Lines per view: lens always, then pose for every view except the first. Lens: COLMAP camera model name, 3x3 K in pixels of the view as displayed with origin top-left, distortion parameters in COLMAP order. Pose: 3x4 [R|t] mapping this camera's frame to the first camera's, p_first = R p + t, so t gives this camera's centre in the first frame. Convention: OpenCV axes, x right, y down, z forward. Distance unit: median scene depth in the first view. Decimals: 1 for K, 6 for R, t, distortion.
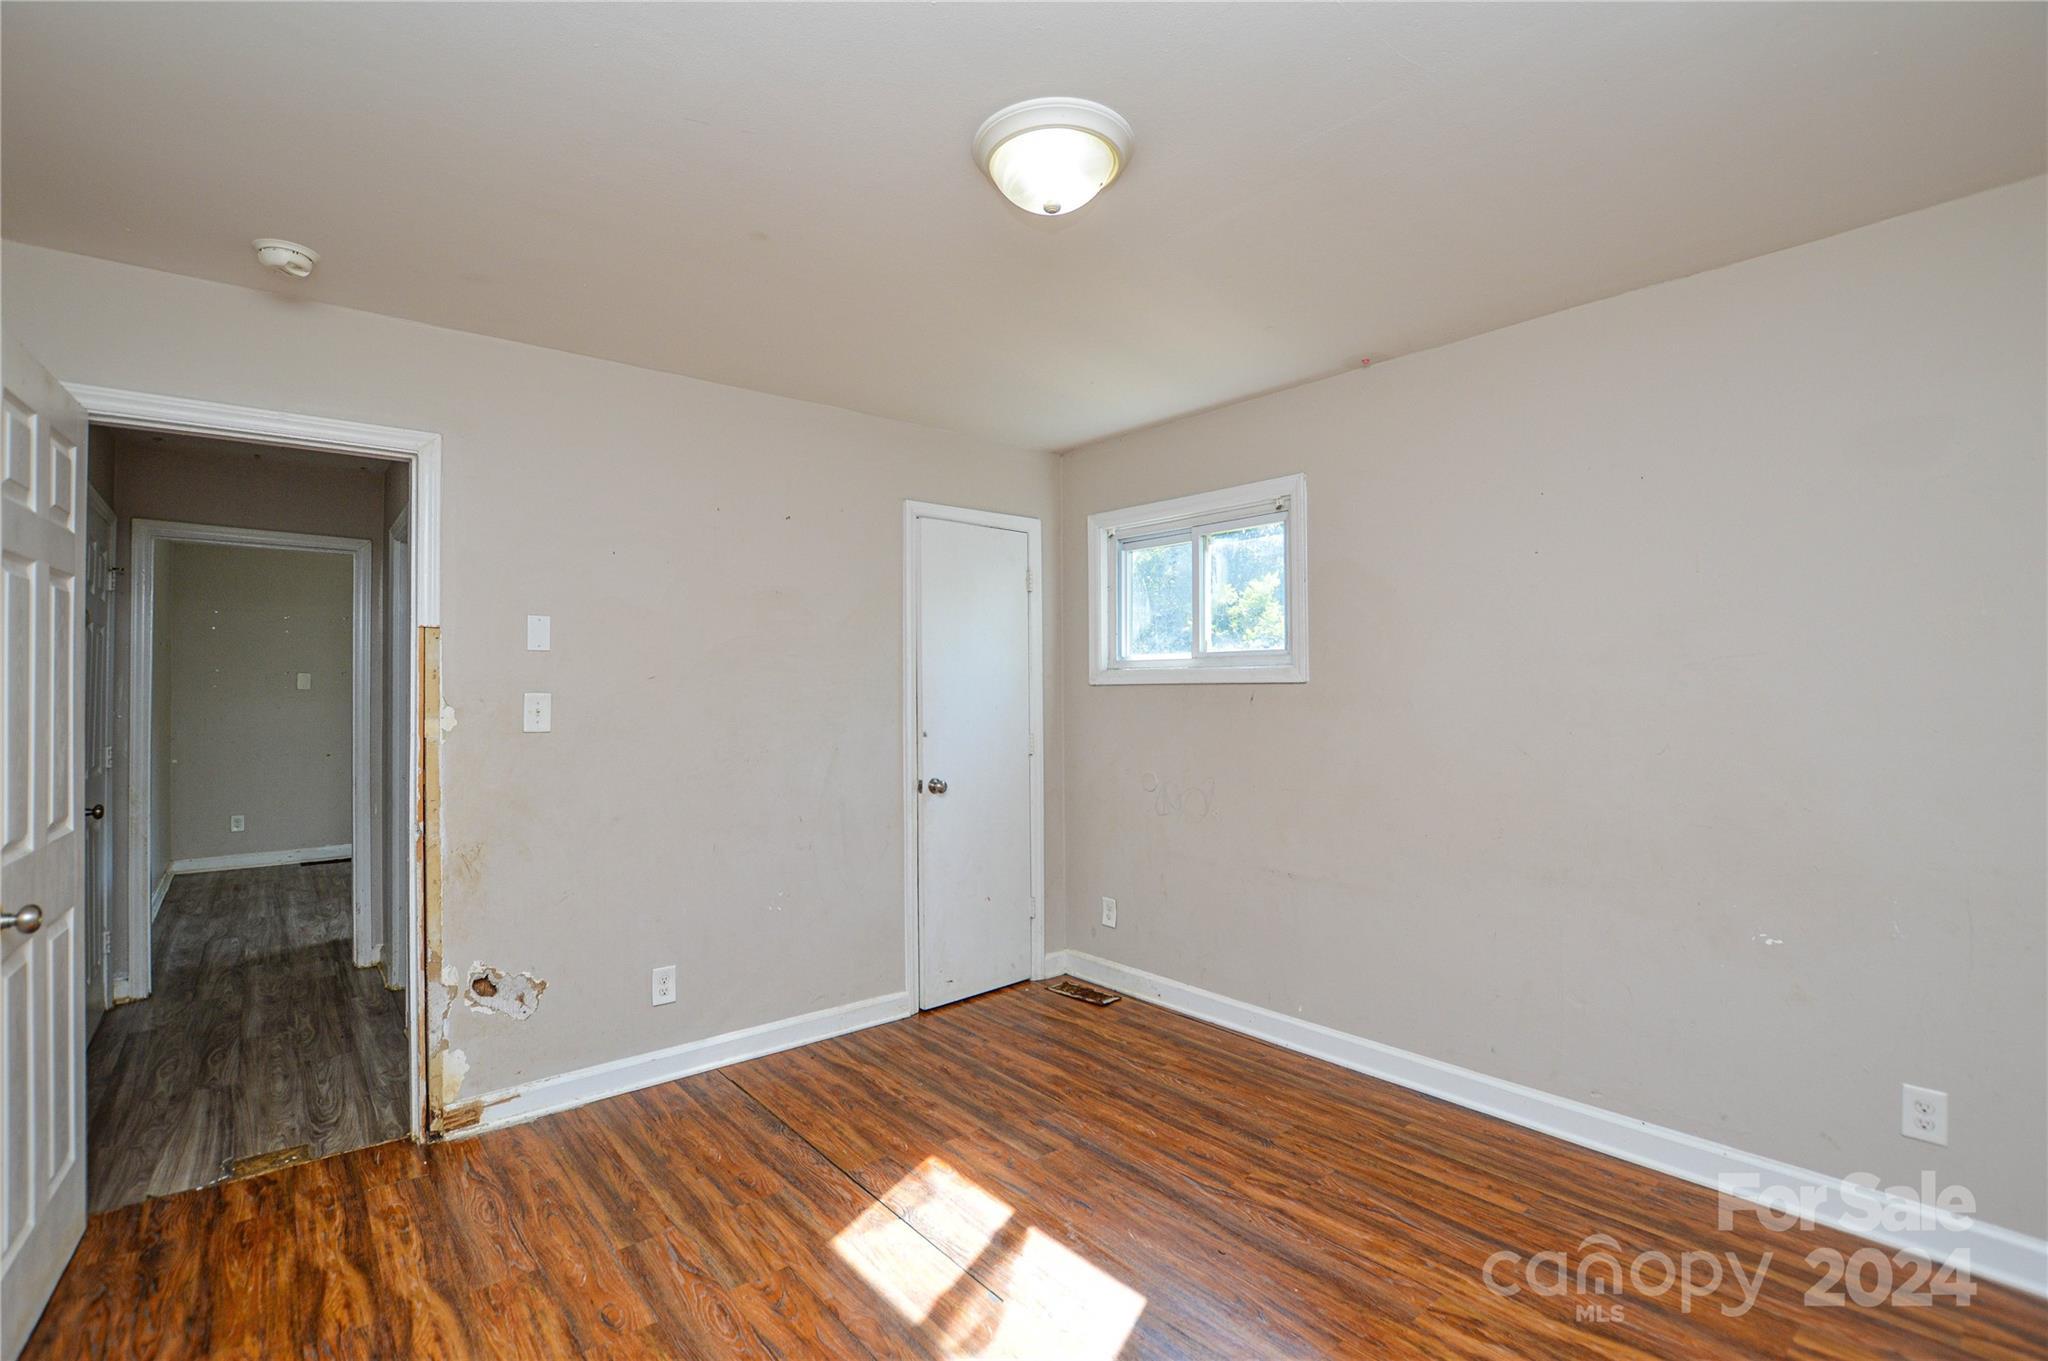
lens RADIAL K [[926.0, 0, 1021.6], [0, 926.0, 678.6], [0, 0, 1]] dist [-0.025038, 0.001299]
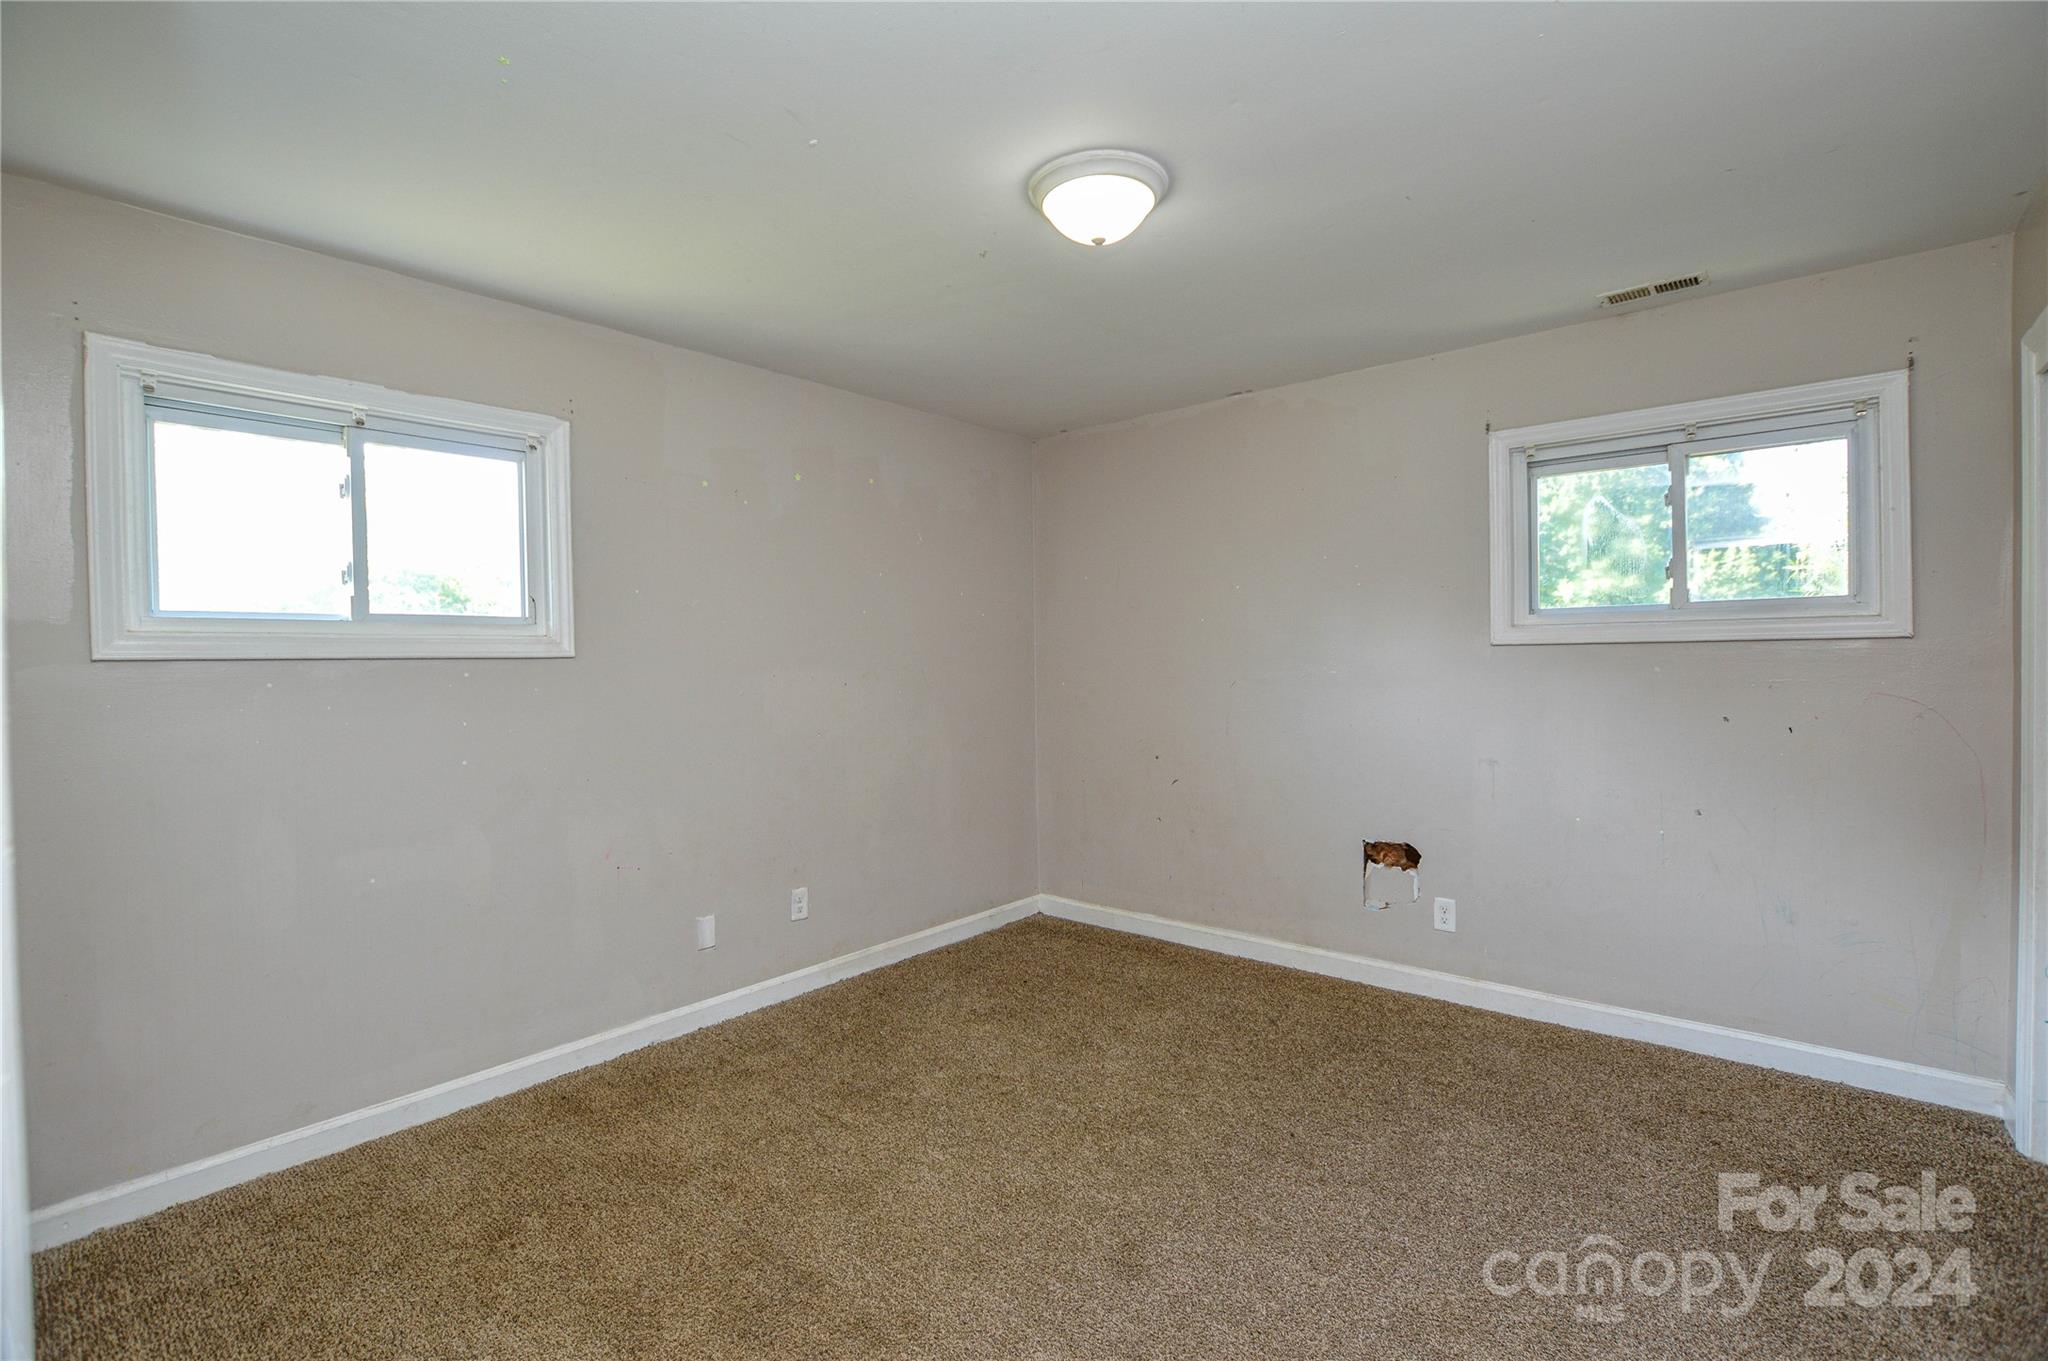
lens RADIAL K [[926.0, 0, 1021.6], [0, 926.0, 678.6], [0, 0, 1]] dist [-0.025038, 0.001299]
pose [[-0.165902, -0.016979, 0.985996, -0.757915], [0.004243, 0.999830, 0.017931, 0.013962], [-0.986133, 0.007158, -0.165801, 0.862925]]
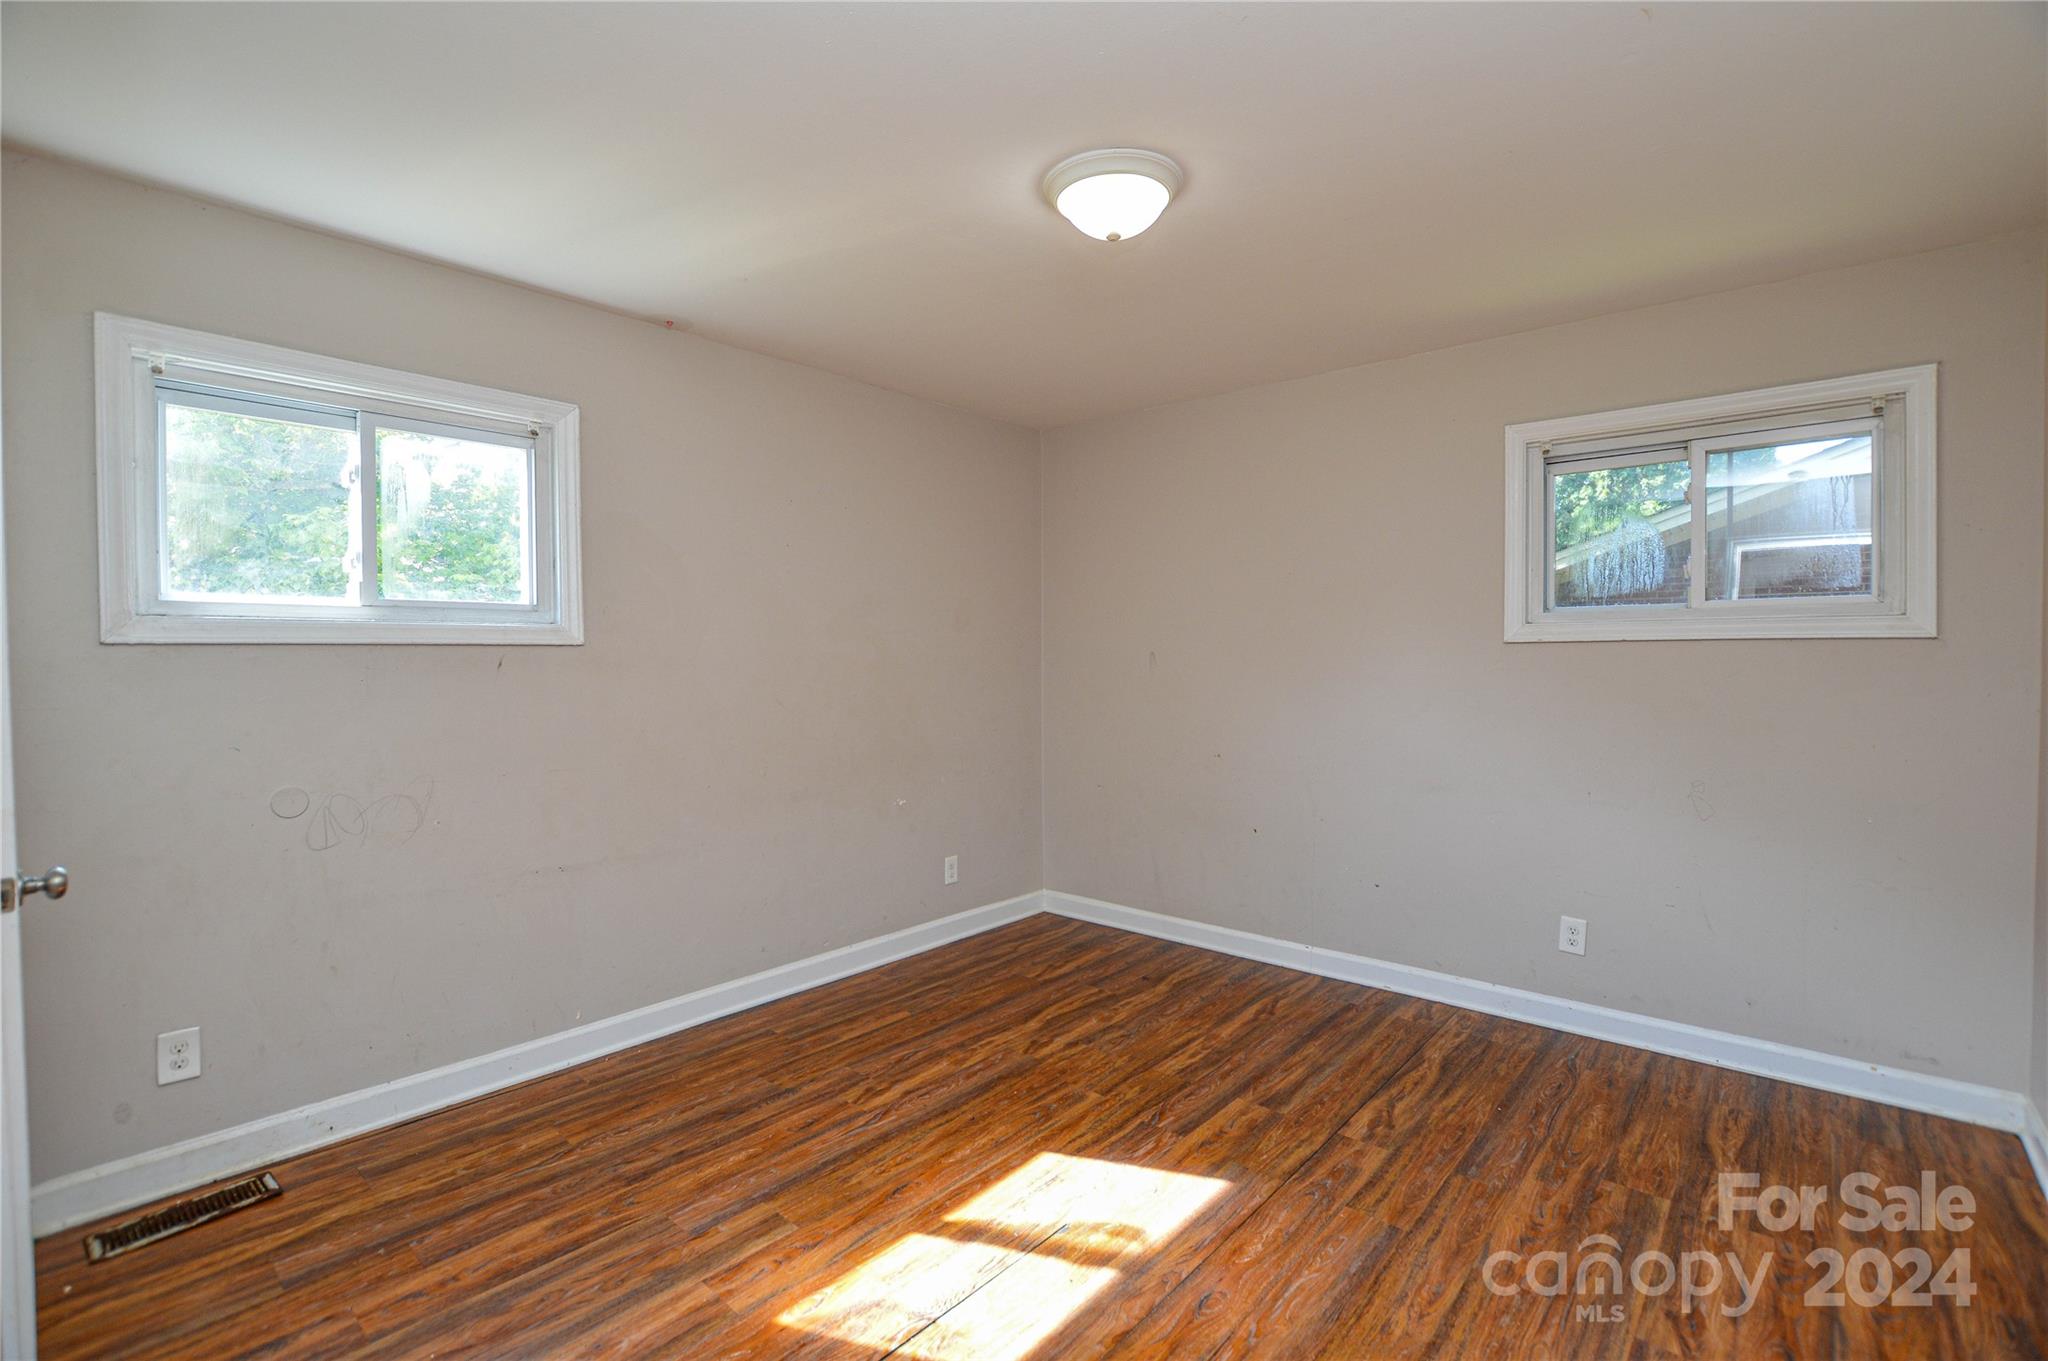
lens RADIAL K [[898.7, 0, 1038.7], [0, 898.7, 651.7], [0, 0, 1]] dist [-0.024168, 0.000237]
pose [[-0.150654, 0.005683, 0.988570, -0.723206], [-0.007411, 0.999949, -0.006878, 0.017339], [-0.988559, -0.008363, -0.150604, 0.831795]]
